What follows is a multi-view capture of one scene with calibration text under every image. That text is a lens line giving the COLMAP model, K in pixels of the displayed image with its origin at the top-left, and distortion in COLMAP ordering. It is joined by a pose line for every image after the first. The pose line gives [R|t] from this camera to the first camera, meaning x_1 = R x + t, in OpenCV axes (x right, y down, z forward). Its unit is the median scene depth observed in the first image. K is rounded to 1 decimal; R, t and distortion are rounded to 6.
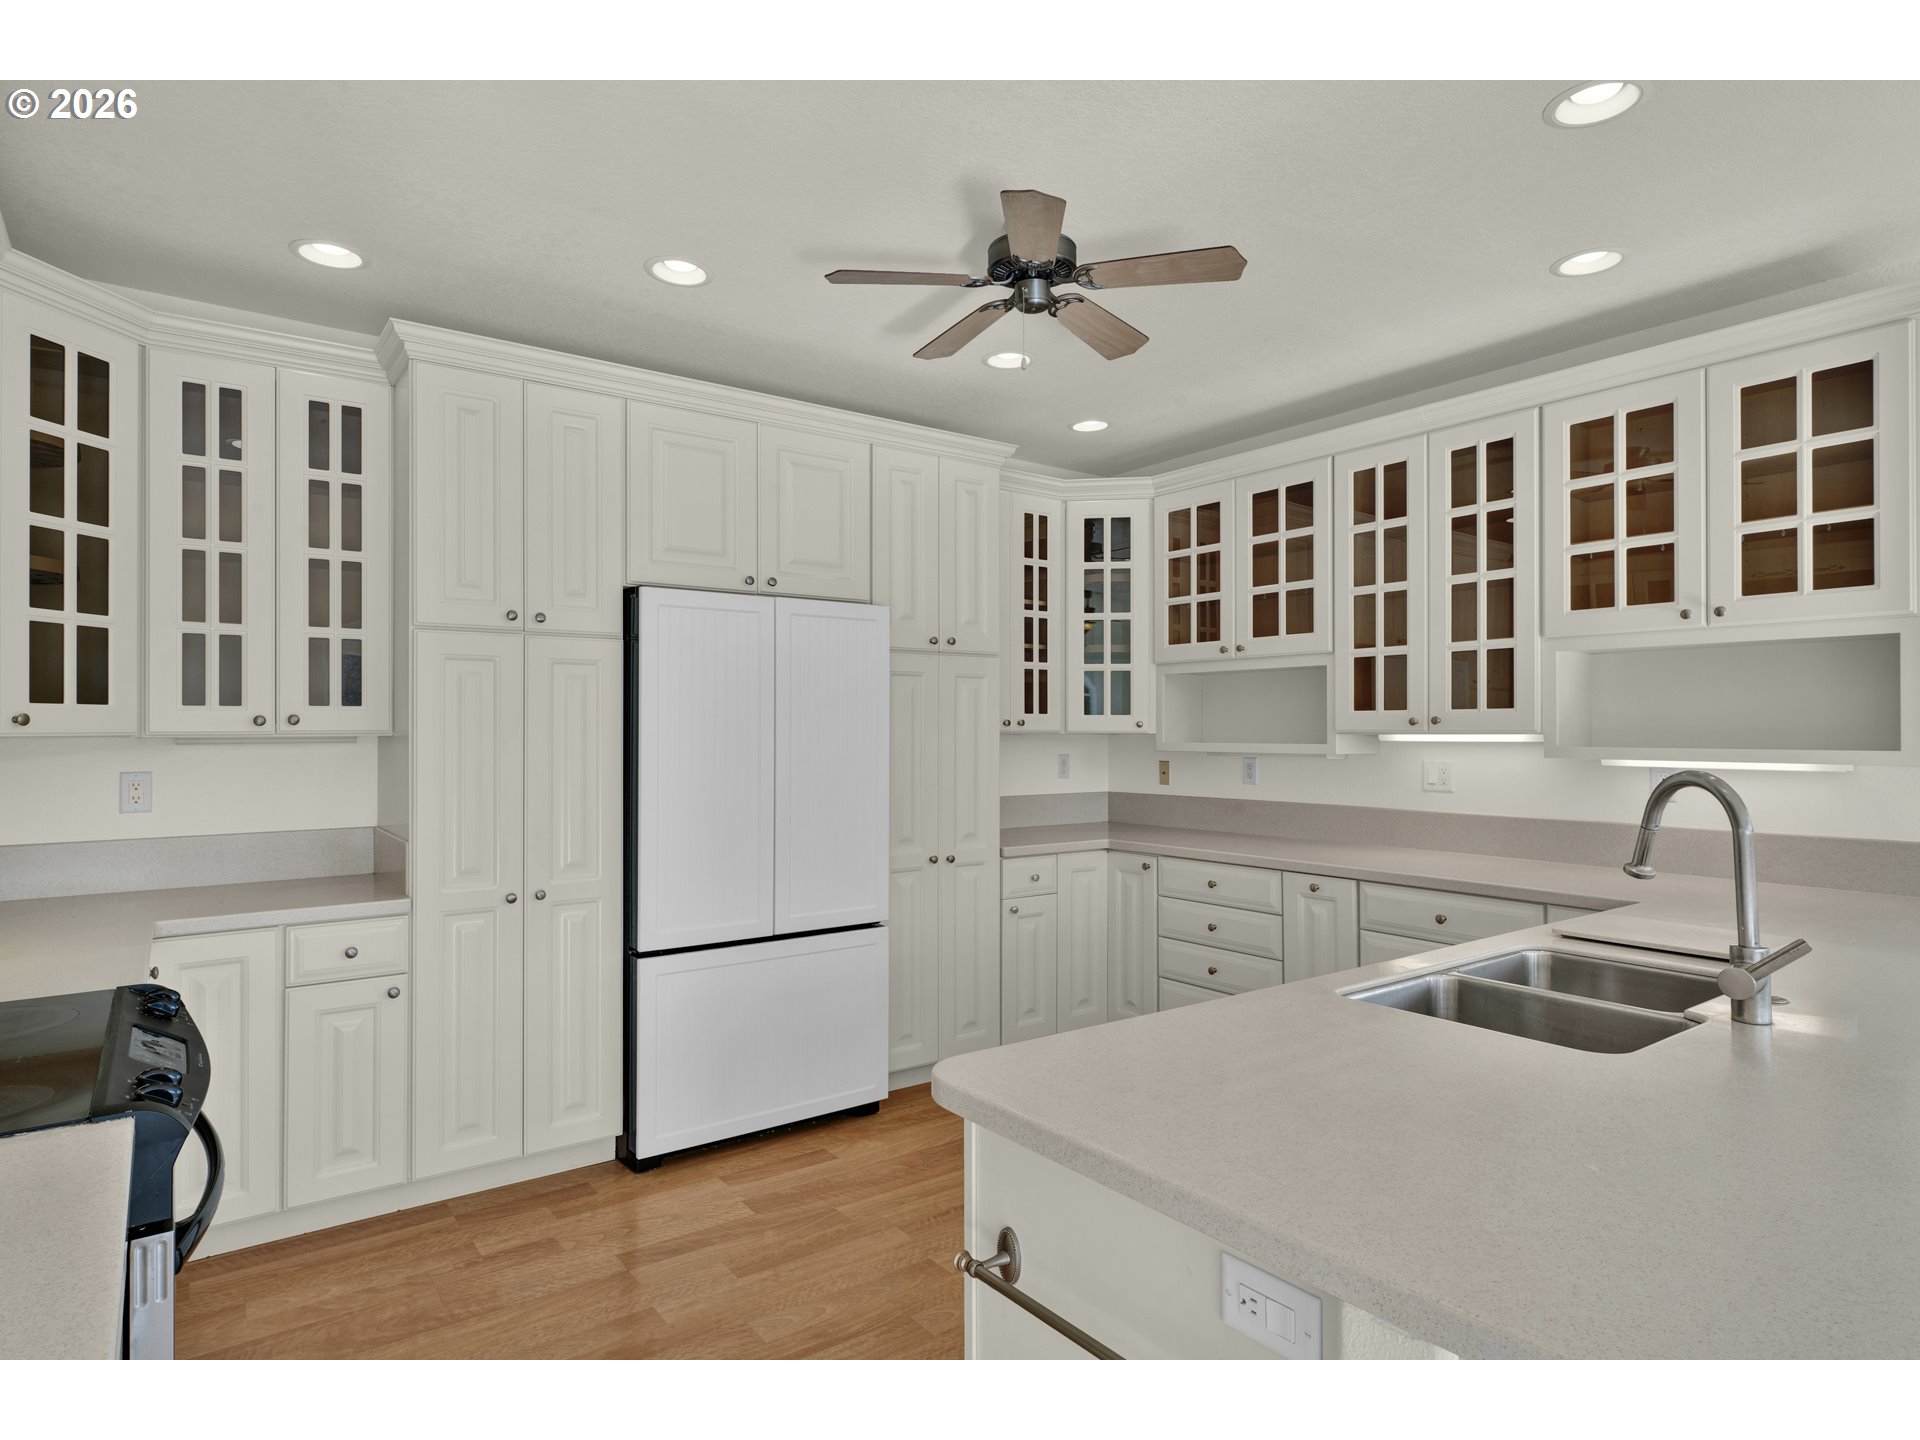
lens RADIAL K [[1026.1, 0, 960.0], [0, 1026.1, 720.0], [0, 0, 1]] dist [-0.073743, 0.000151]
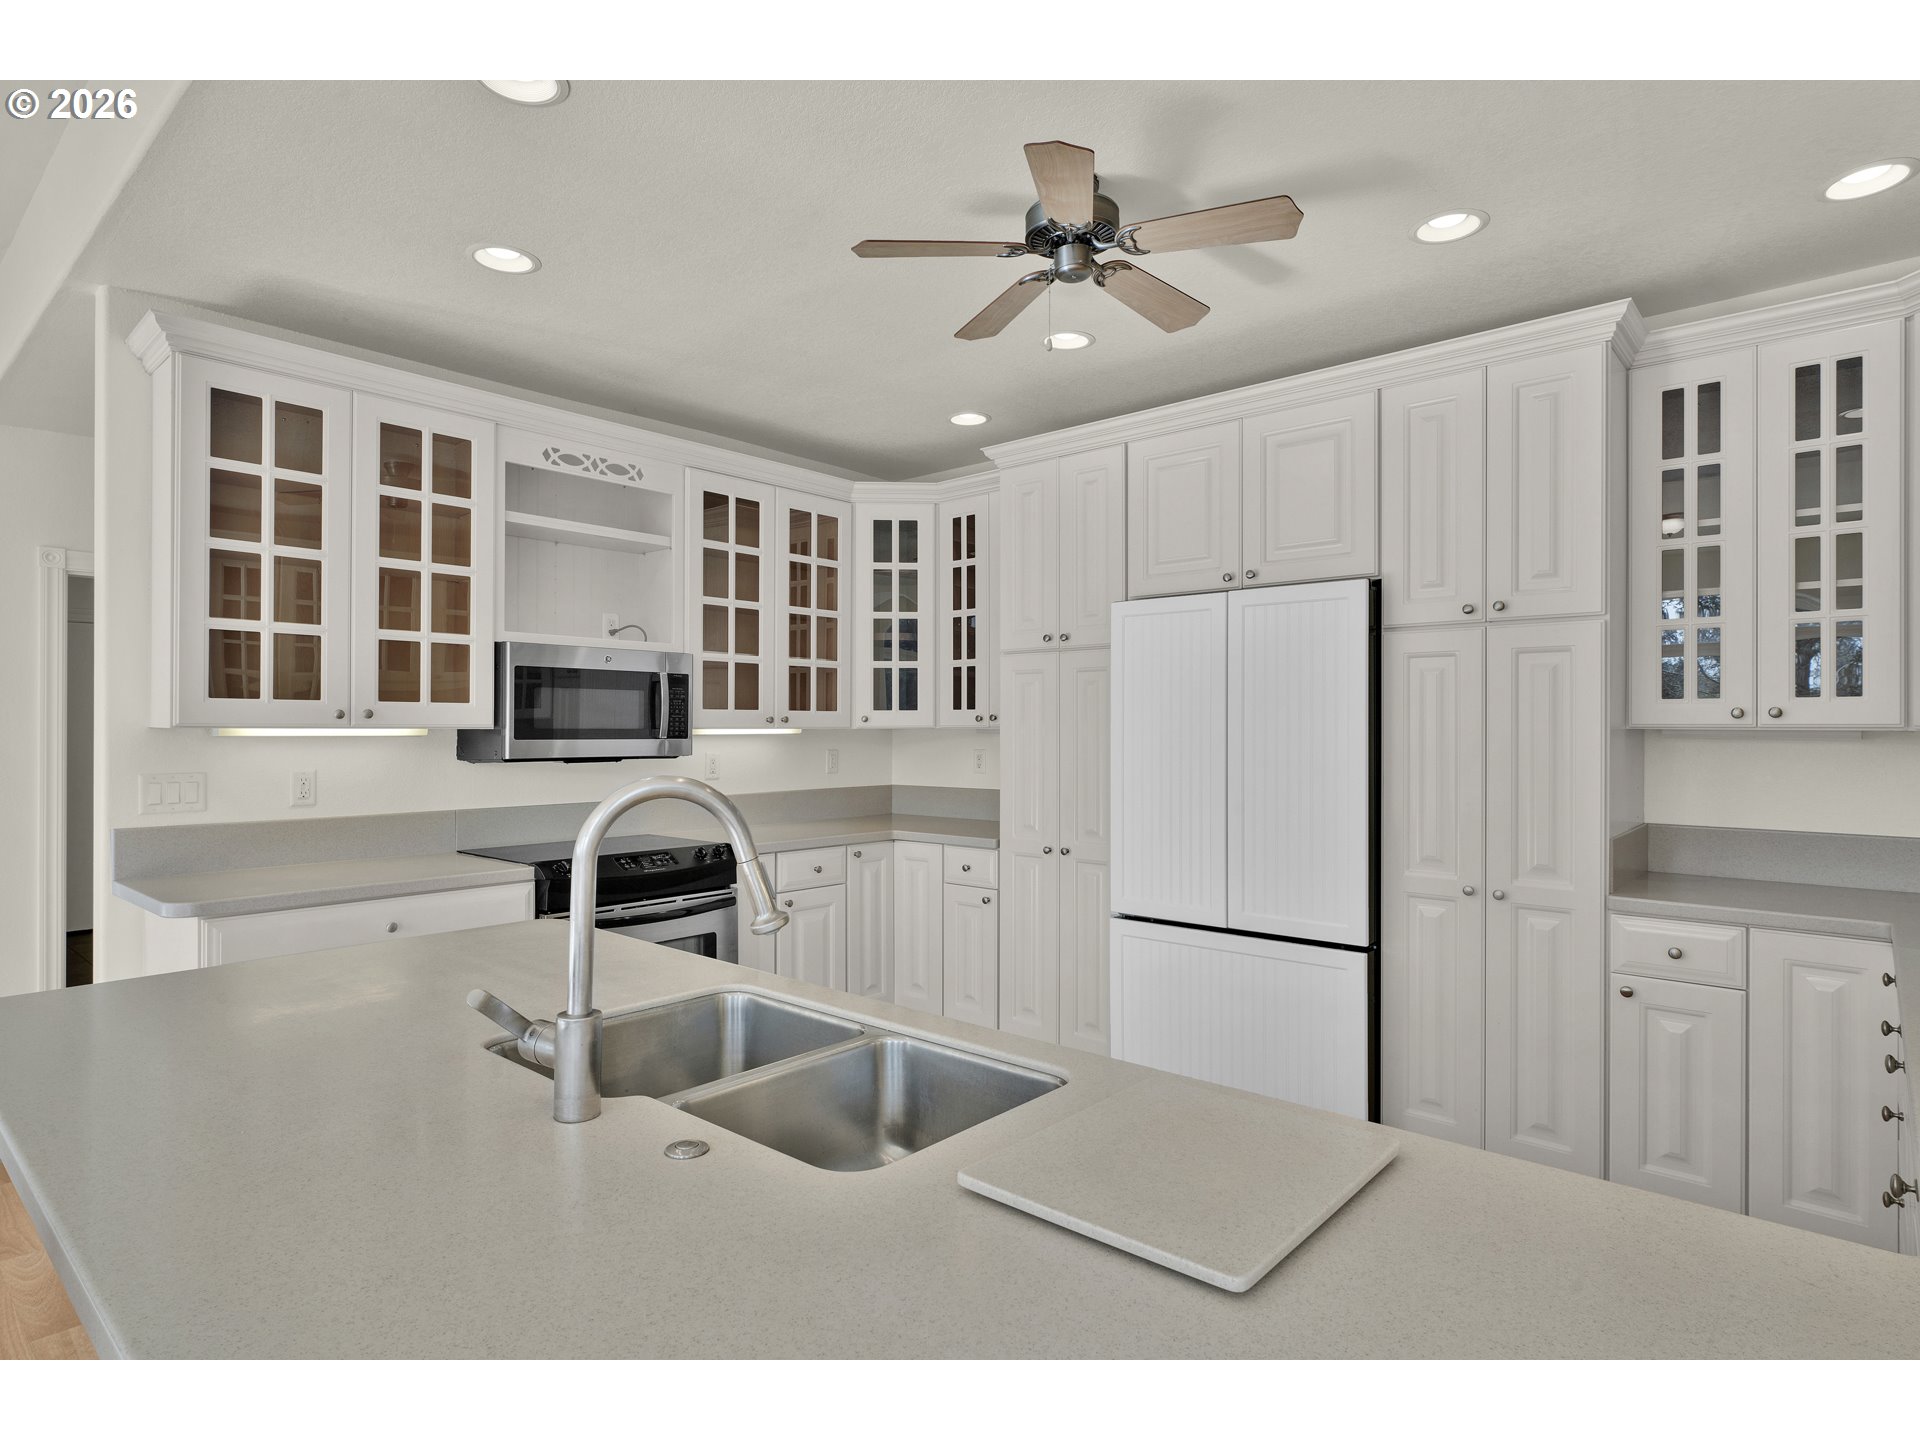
lens RADIAL K [[1026.1, 0, 960.0], [0, 1026.1, 720.0], [0, 0, 1]] dist [-0.073743, 0.000151]
pose [[0.169525, -0.003258, -0.985521, 0.895705], [0.010757, 0.999941, -0.001455, 0.005133], [0.985467, -0.010354, 0.169550, 0.671197]]
